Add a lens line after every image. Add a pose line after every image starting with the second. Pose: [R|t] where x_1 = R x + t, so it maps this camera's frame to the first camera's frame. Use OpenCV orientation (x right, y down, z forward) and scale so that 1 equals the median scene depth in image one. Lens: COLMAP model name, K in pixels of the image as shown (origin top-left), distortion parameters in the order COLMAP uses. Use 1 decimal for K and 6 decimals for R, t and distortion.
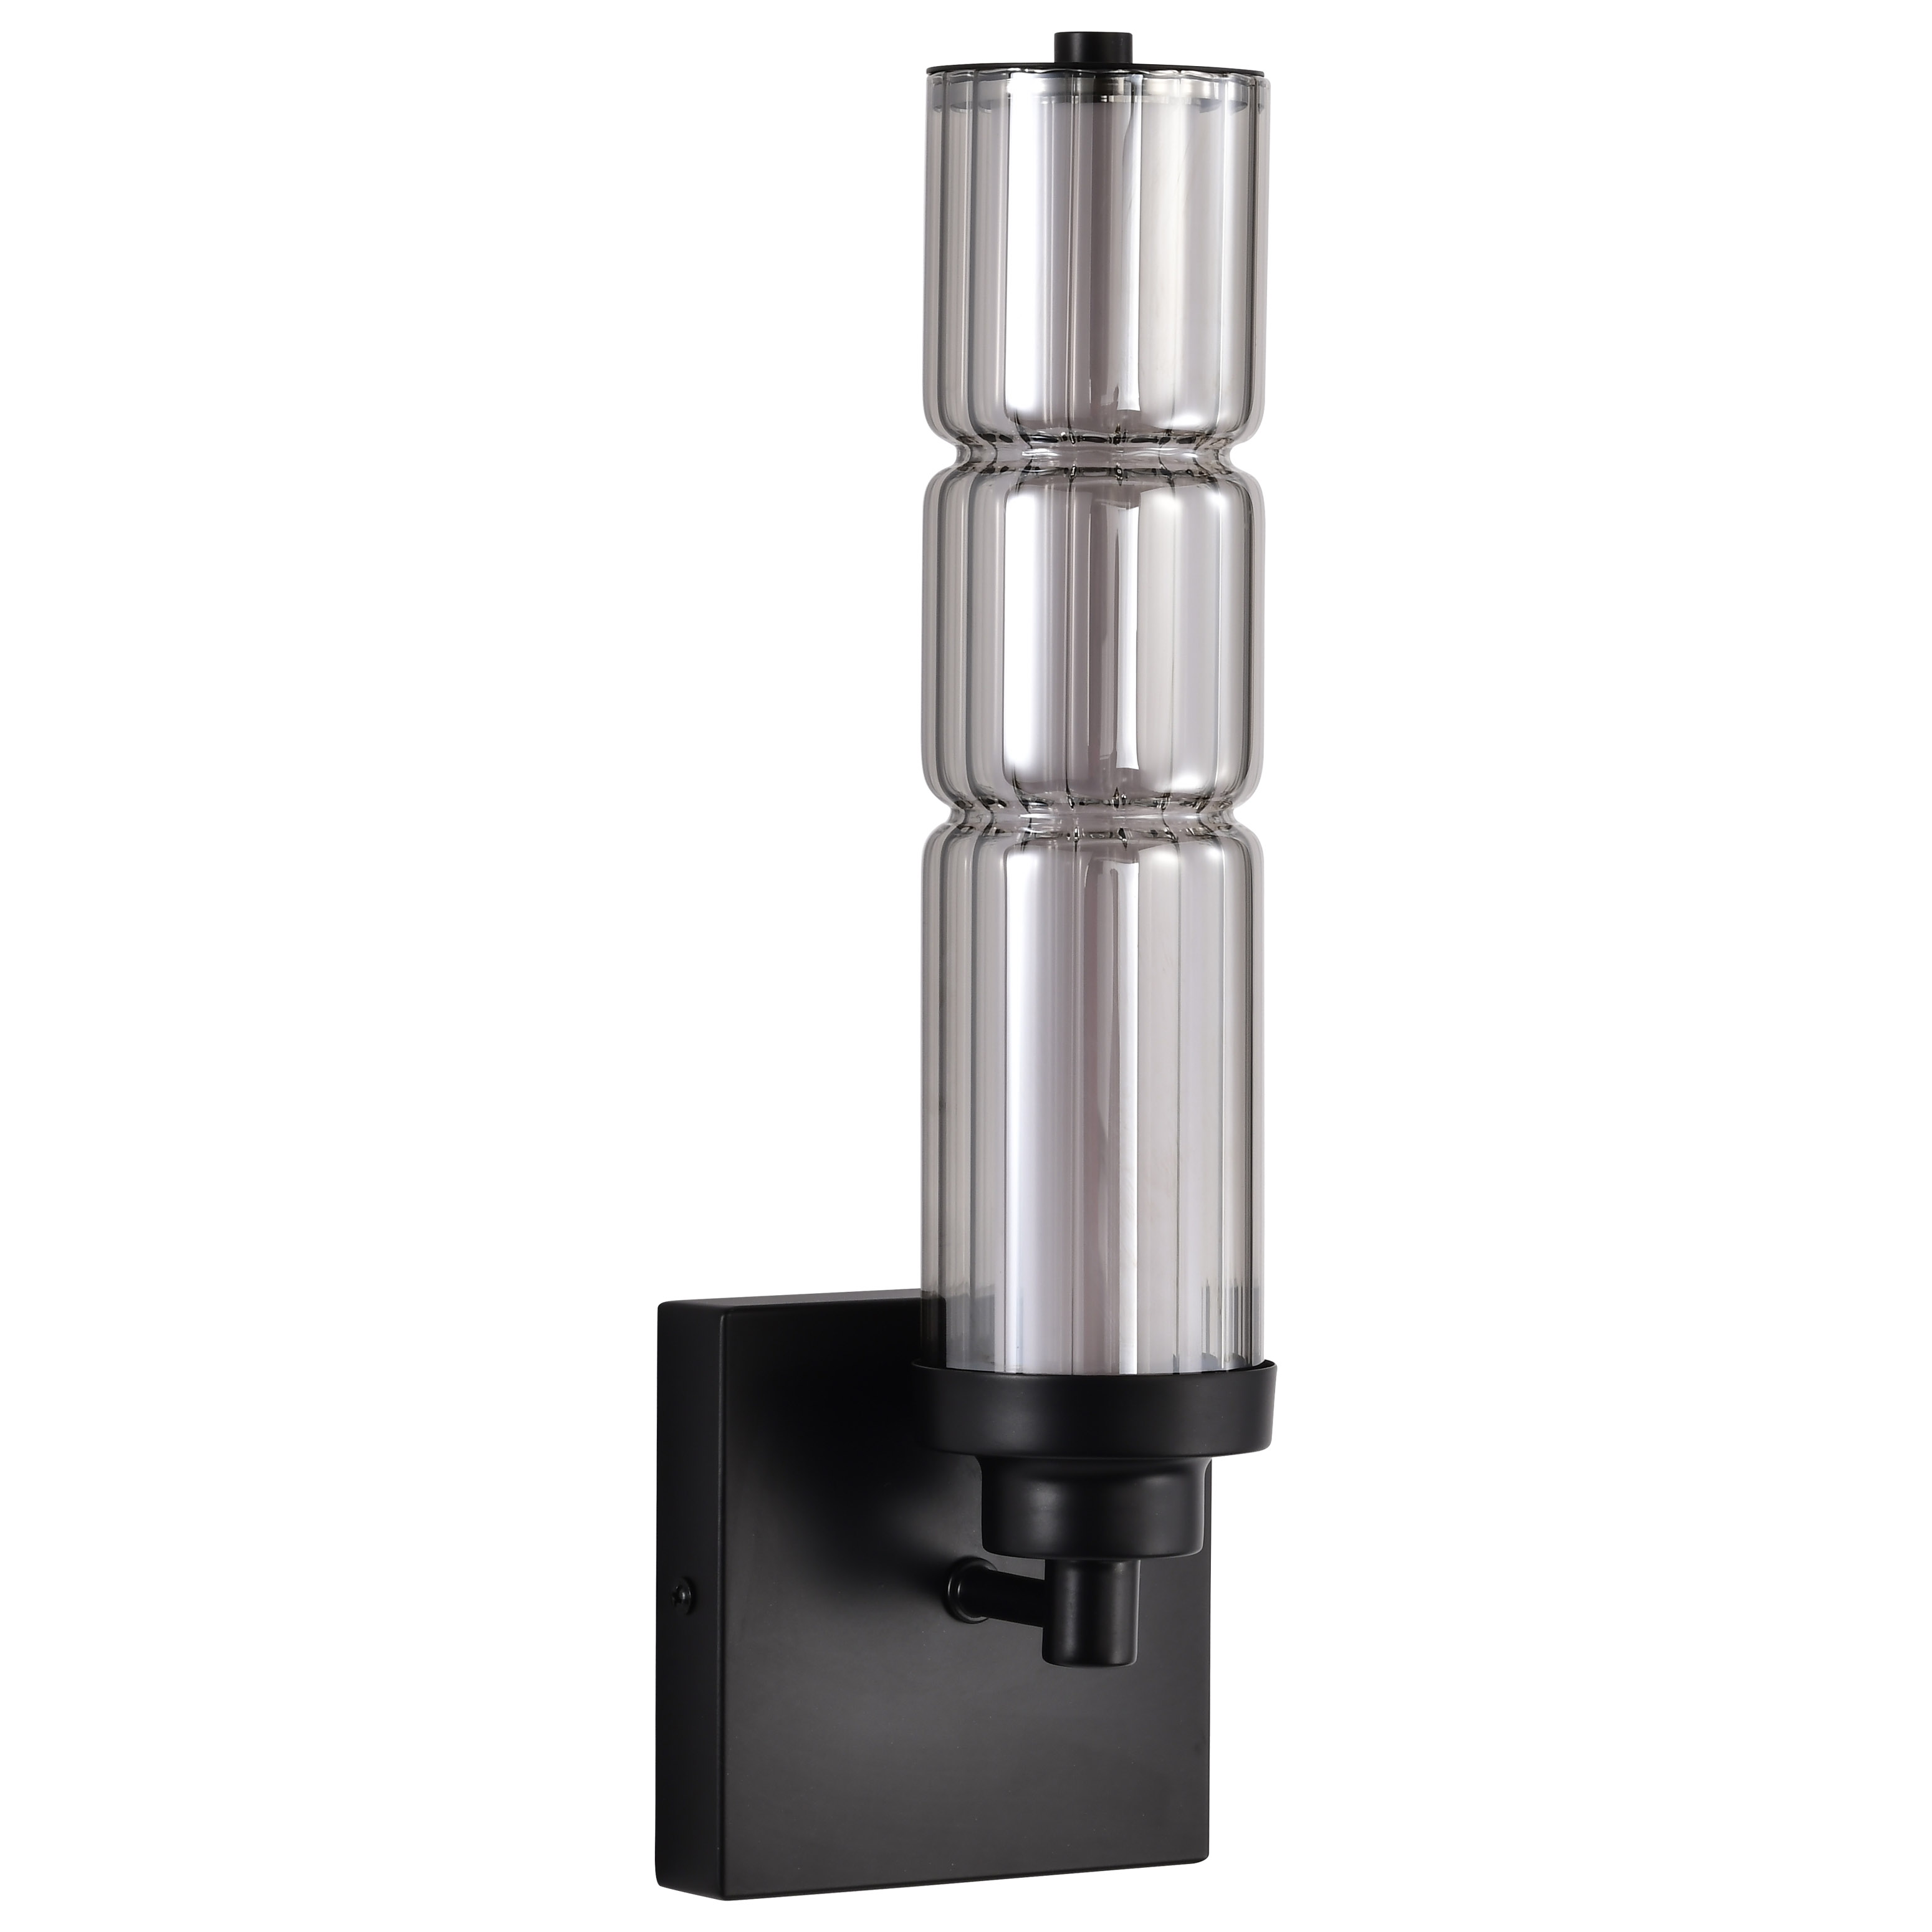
lens RADIAL K [[10909.0, 0, 966.0], [0, 10909.0, 966.0], [0, 0, 1]] dist [0.678017, 14.342421]
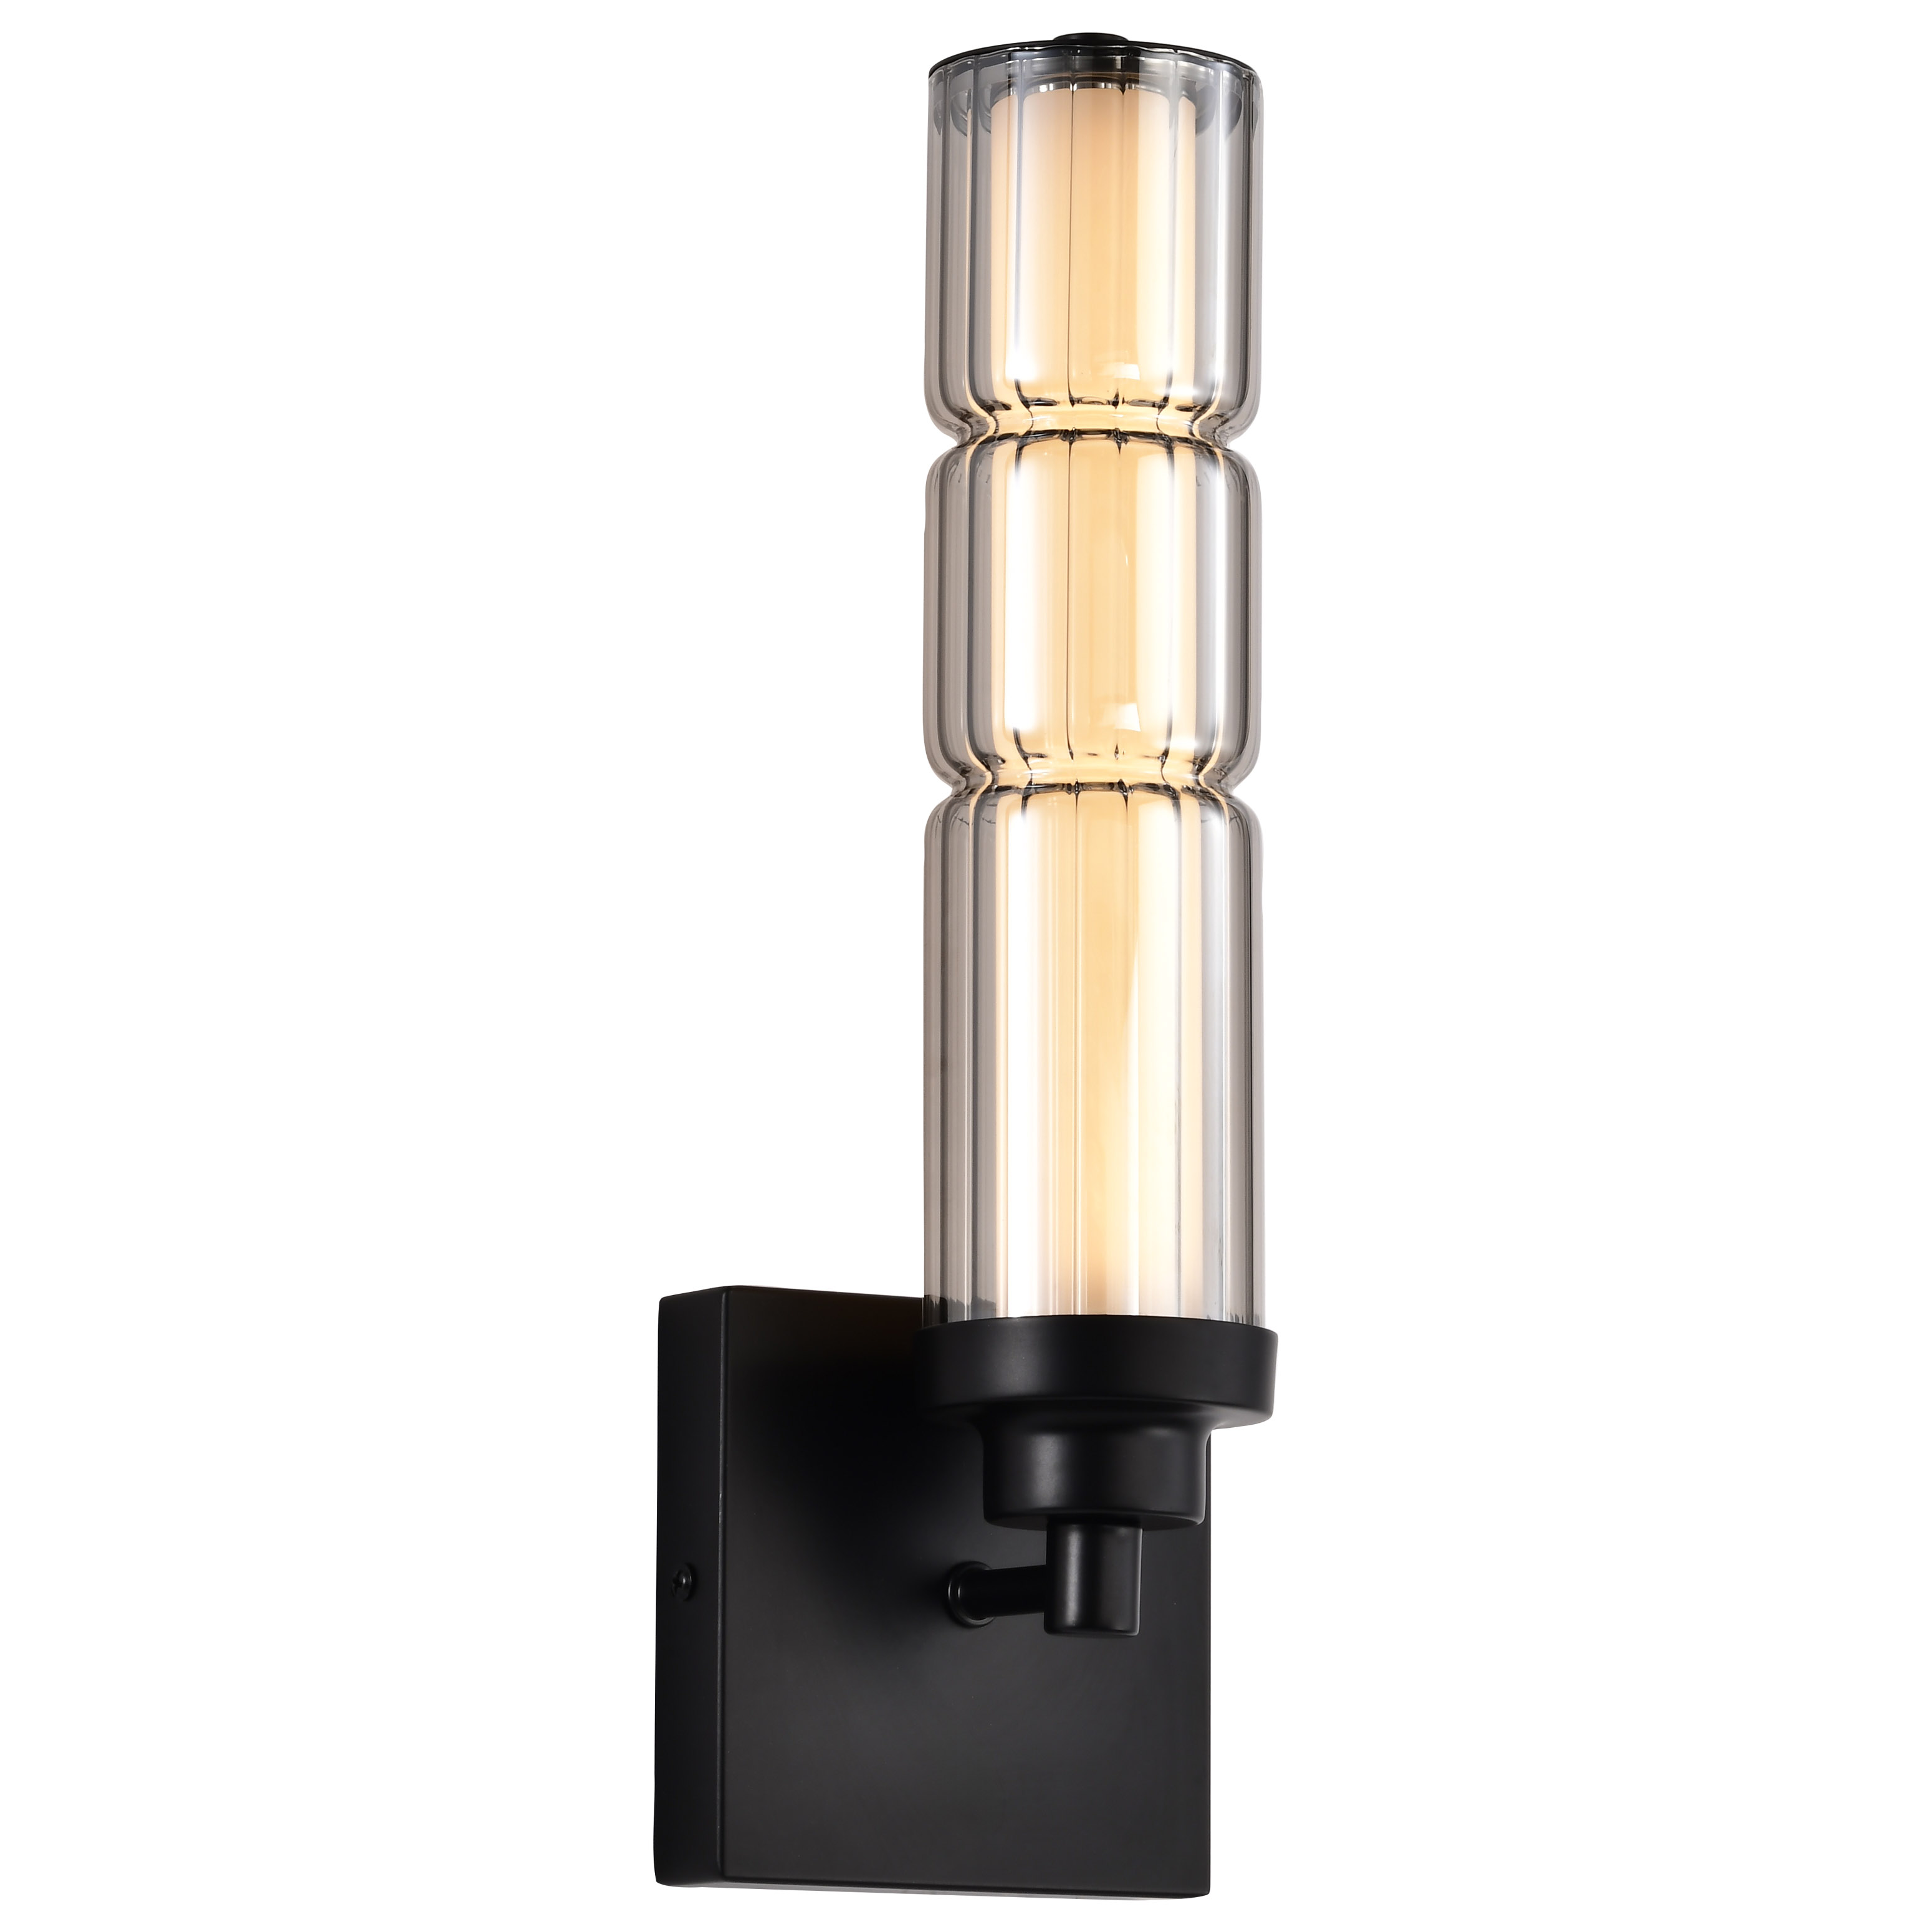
lens RADIAL K [[10909.0, 0, 966.0], [0, 10909.0, 966.0], [0, 0, 1]] dist [0.678017, 14.342421]
pose [[1.000000, -0.000865, 0.000419, -0.000546], [0.000926, 0.983529, -0.180748, 0.184969], [-0.000256, 0.180748, 0.983529, 0.009944]]
